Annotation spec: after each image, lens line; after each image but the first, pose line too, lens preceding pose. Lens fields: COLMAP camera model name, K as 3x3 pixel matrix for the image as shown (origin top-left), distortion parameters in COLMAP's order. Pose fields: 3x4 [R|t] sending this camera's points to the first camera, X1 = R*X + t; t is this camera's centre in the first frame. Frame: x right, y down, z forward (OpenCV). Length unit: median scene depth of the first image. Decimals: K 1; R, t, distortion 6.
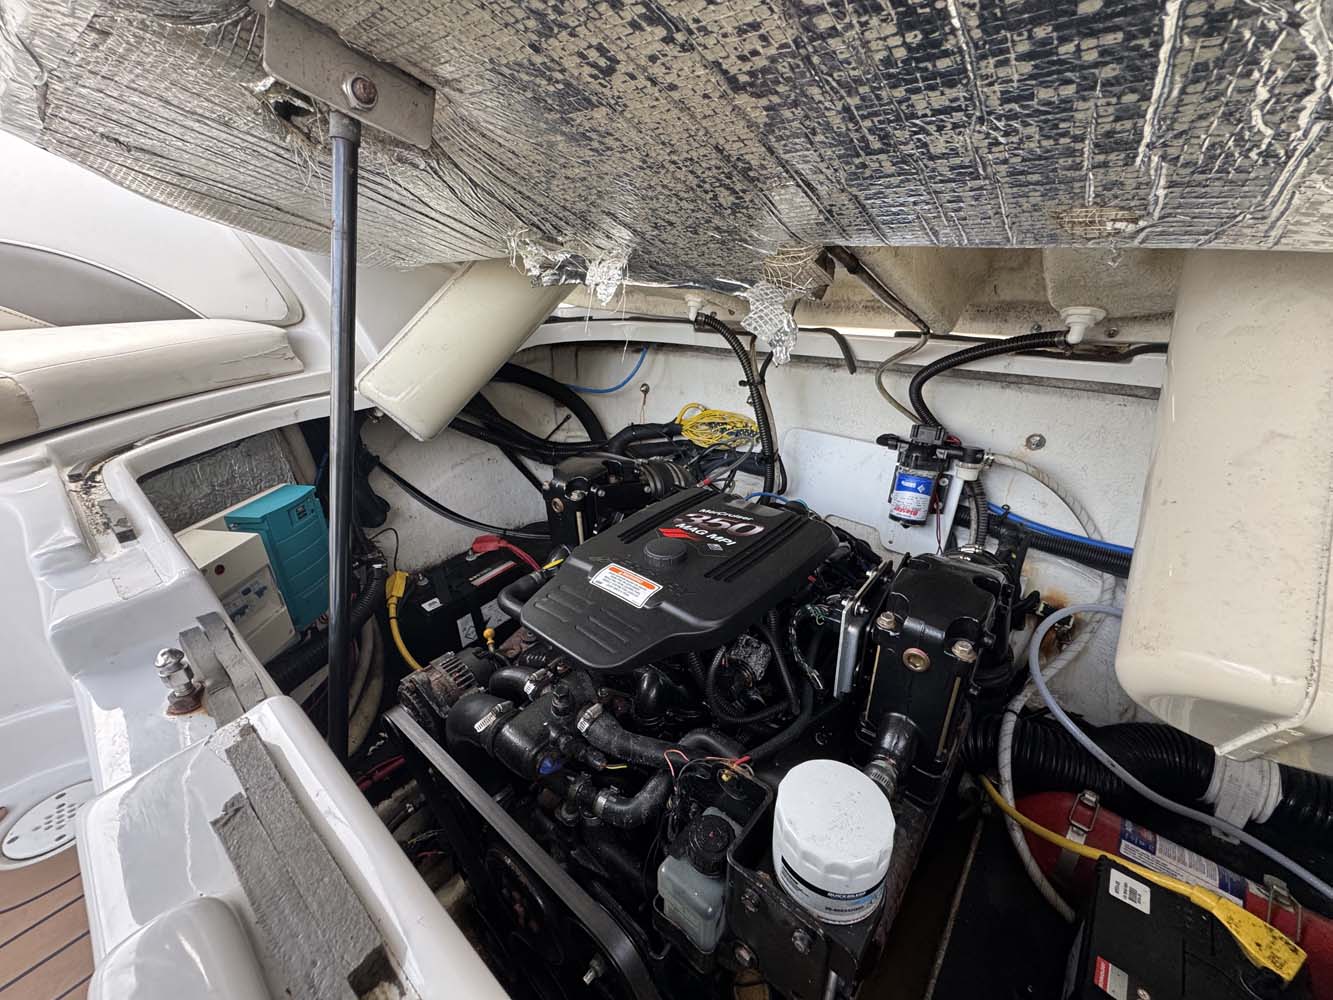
lens RADIAL K [[527.4, 0, 662.6], [0, 527.4, 500.0], [0, 0, 1]] dist [-0.003120, -0.000335]
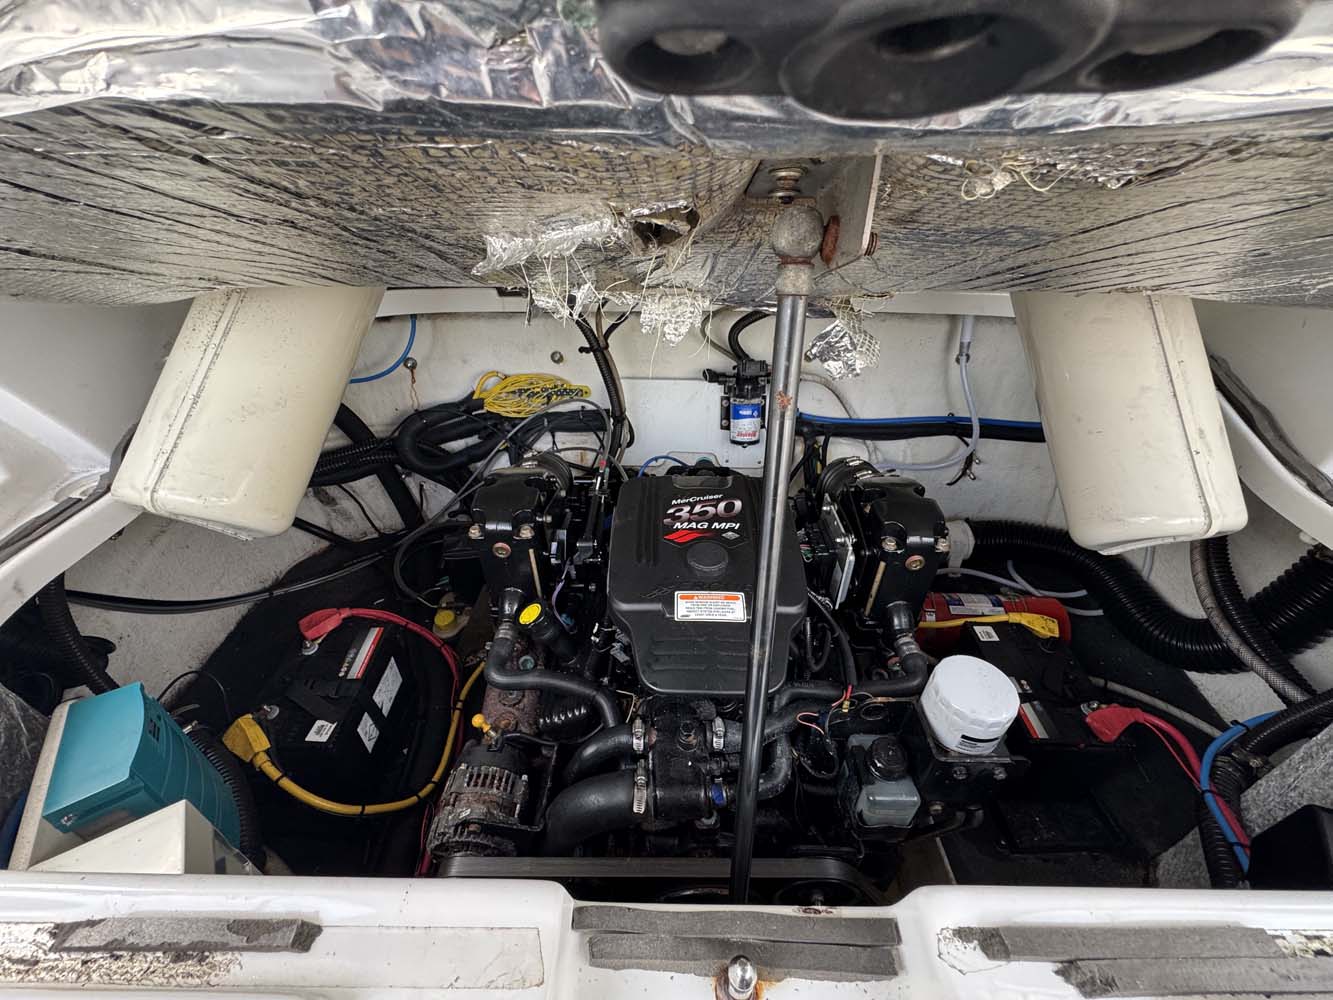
lens RADIAL K [[527.4, 0, 672.3], [0, 527.4, 502.8], [0, 0, 1]] dist [-0.003120, -0.000335]
pose [[0.771186, -0.346966, 0.533748, -0.392279], [0.244575, 0.935556, 0.254789, -0.199646], [-0.587754, -0.065948, 0.806347, 0.148330]]
